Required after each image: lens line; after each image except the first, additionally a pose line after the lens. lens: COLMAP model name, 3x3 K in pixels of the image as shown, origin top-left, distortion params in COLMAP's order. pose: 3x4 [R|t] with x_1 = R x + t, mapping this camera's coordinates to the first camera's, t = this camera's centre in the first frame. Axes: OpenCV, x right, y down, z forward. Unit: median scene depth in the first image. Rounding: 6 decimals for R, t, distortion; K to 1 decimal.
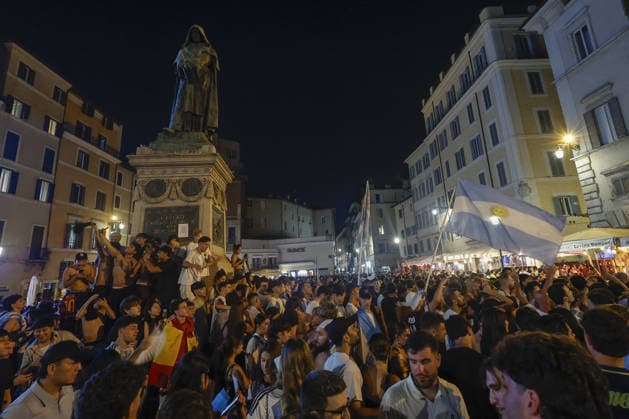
lens RADIAL K [[305.6, 0, 314.5], [0, 305.6, 209.5], [0, 0, 1]] dist [-0.000940, 0.000600]
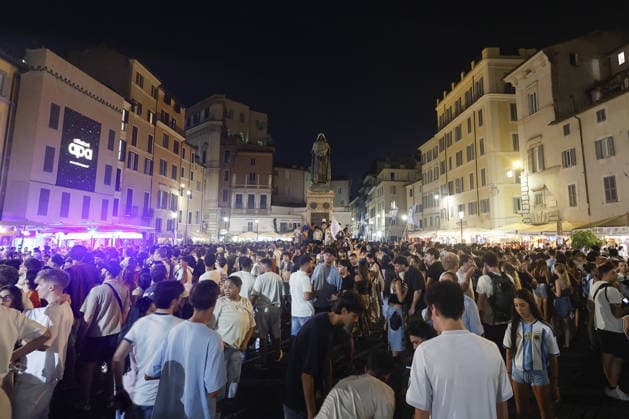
lens RADIAL K [[289.6, 0, 322.5], [0, 289.6, 205.7], [0, 0, 1]] dist [0.000354, 0.000069]
pose [[0.997769, 0.062242, -0.024148, -0.045413], [-0.059737, 0.993838, 0.093366, -0.039686], [0.029811, -0.091715, 0.995339, -0.206393]]
